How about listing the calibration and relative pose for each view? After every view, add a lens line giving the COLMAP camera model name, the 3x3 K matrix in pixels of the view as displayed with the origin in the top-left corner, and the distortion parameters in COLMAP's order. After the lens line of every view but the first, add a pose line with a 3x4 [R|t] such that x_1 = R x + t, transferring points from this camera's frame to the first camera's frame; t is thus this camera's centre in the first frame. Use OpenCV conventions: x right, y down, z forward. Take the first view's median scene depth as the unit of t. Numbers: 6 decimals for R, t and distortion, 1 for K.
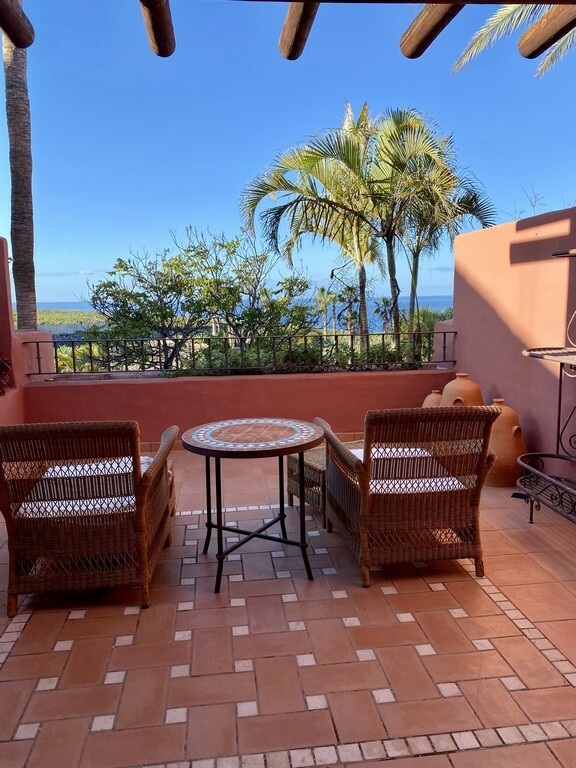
lens RADIAL K [[582.3, 0, 288.5], [0, 582.3, 383.8], [0, 0, 1]] dist [0.001852, 0.000087]
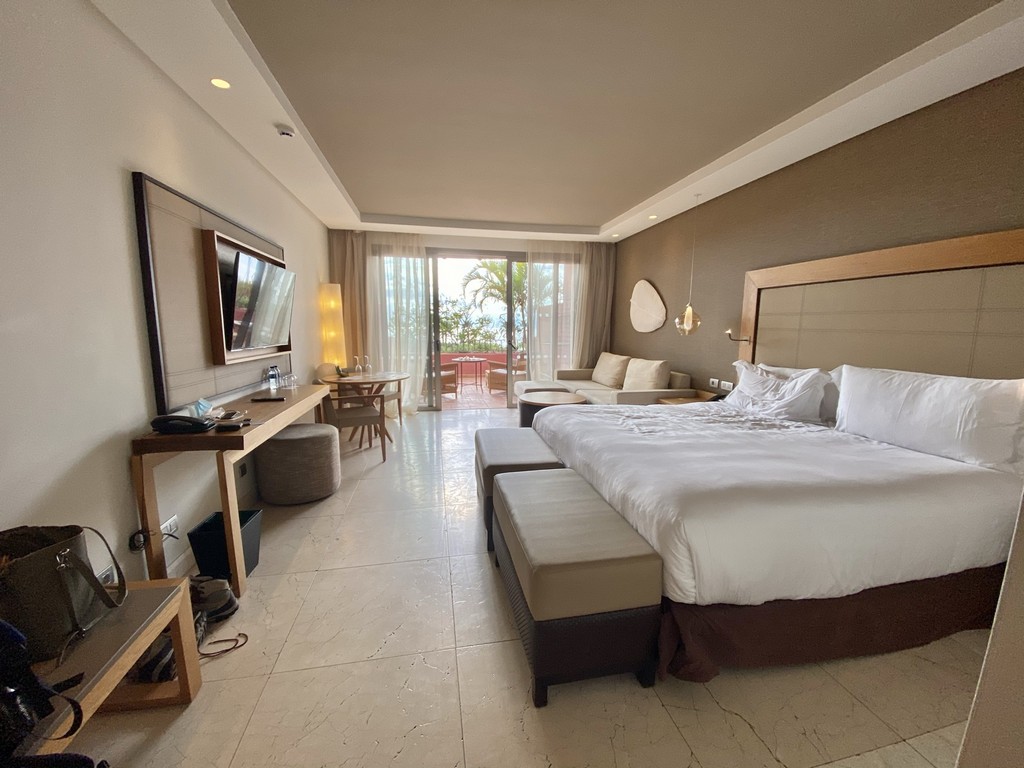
lens RADIAL K [[410.6, 0, 511.1], [0, 410.6, 386.6], [0, 0, 1]] dist [-0.000186, -0.000001]
pose [[0.997966, 0.005492, 0.063514, 0.016527], [-0.005052, 0.999962, -0.007077, 0.082015], [-0.063550, 0.006742, 0.997956, -0.508525]]
